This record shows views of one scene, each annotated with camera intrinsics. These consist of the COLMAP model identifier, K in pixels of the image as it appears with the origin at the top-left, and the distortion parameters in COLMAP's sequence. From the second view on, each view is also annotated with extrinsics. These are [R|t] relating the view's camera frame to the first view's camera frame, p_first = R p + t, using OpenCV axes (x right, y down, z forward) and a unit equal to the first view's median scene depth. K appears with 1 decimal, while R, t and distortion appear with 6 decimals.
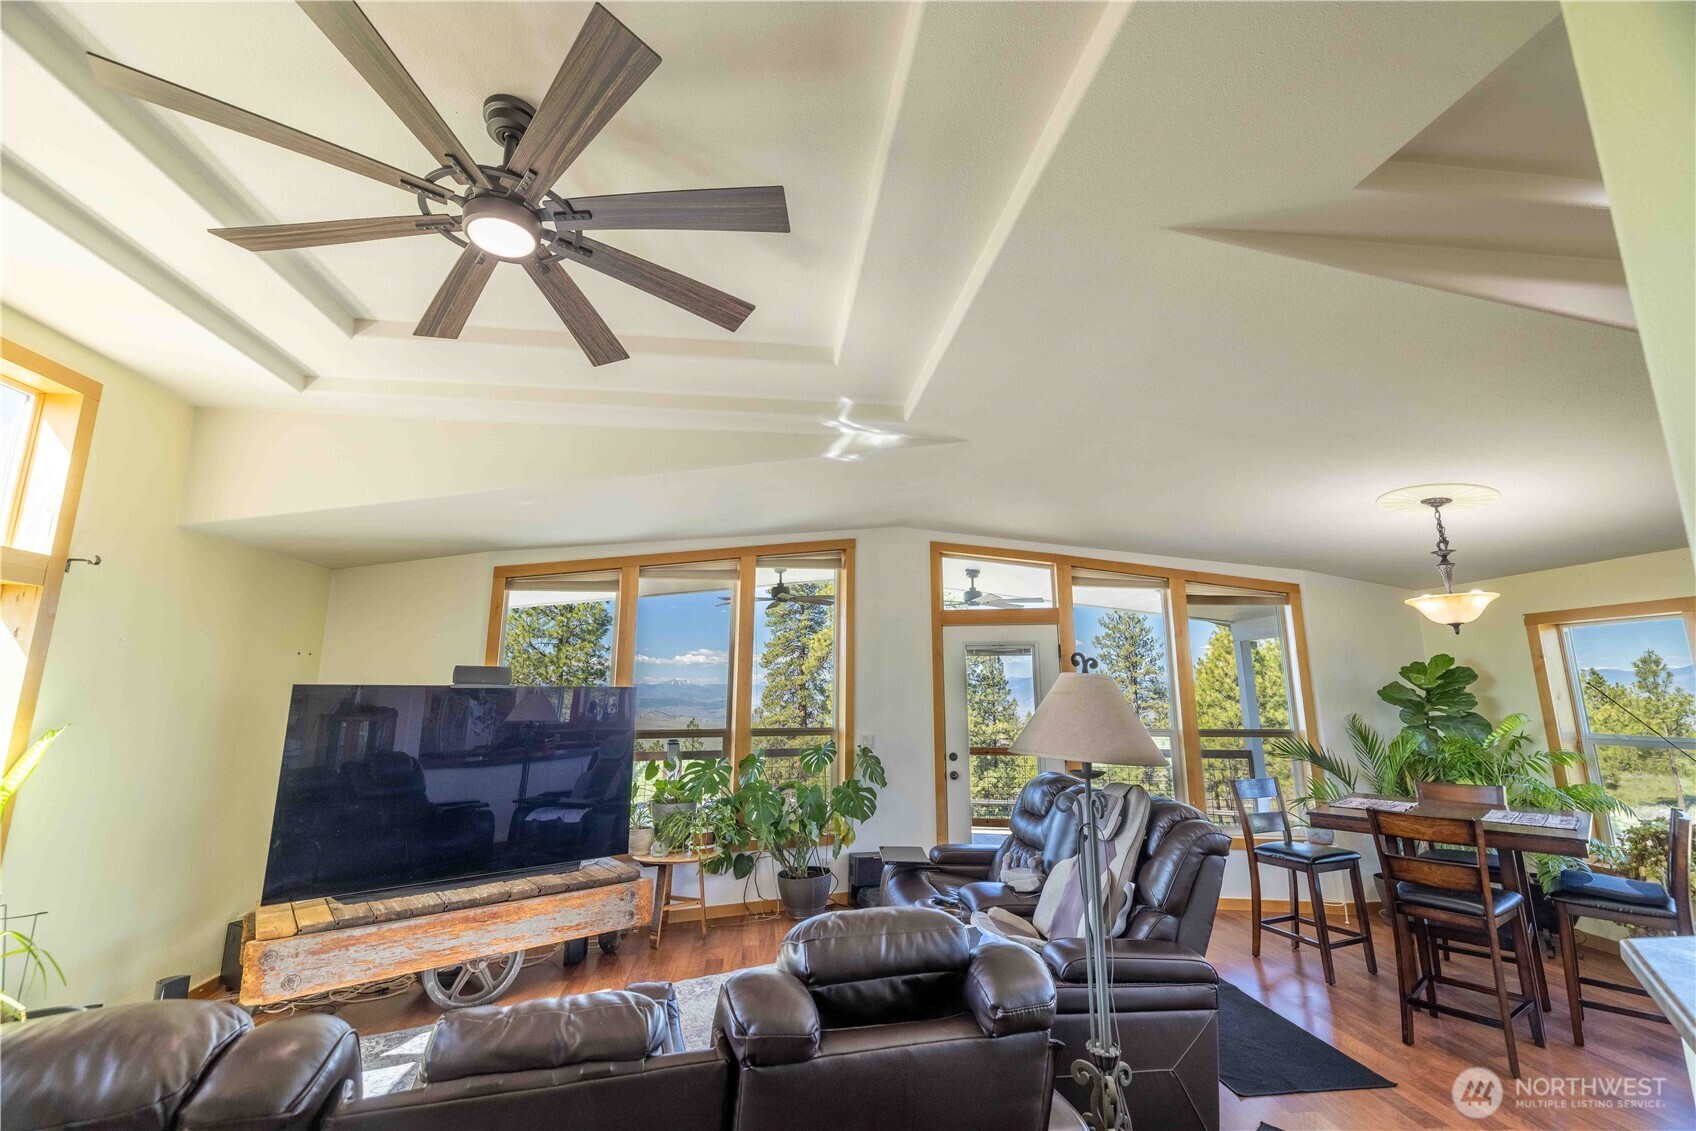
lens RADIAL K [[710.3, 0, 857.3], [0, 710.3, 566.6], [0, 0, 1]] dist [0.001769, -0.000259]
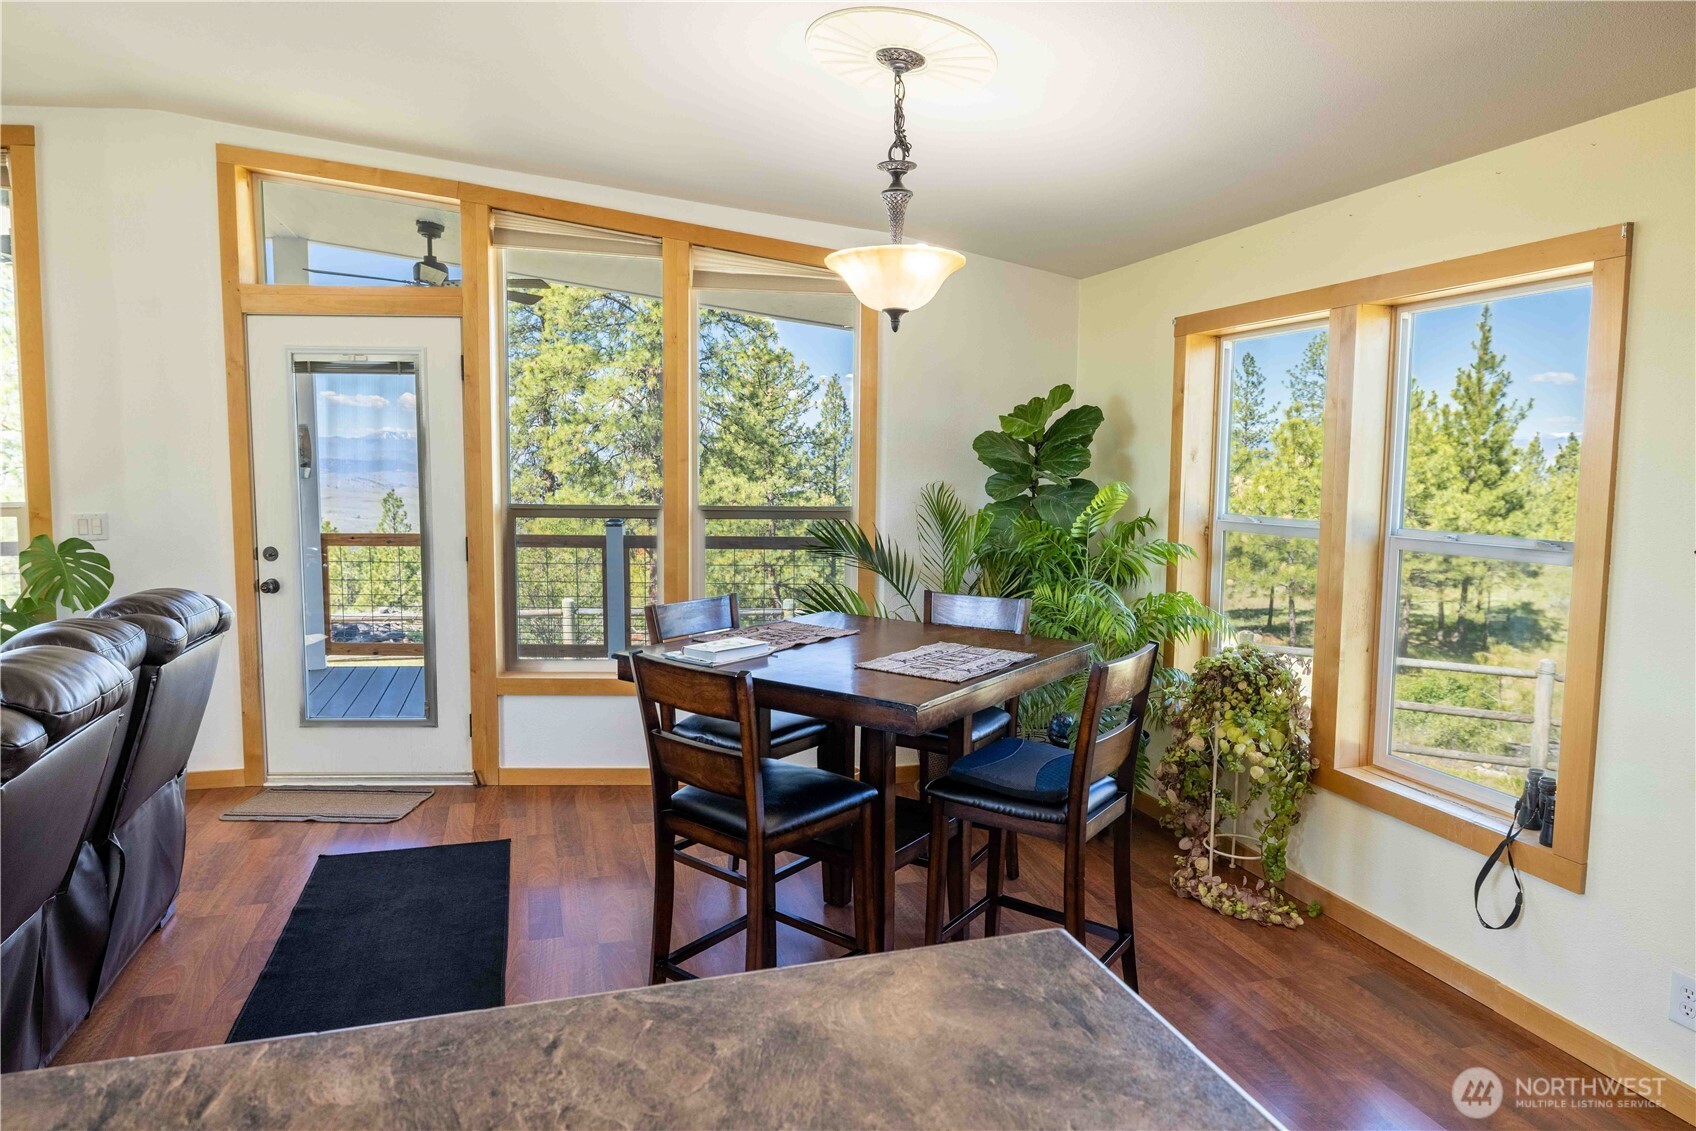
lens RADIAL K [[1030.5, 0, 844.1], [0, 1030.5, 567.4], [0, 0, 1]] dist [-0.002189, -0.002049]
pose [[0.983878, -0.008994, 0.178613, 0.487025], [-0.041544, 0.959920, 0.277180, 0.038840], [-0.173947, -0.280131, 0.944070, 0.173623]]
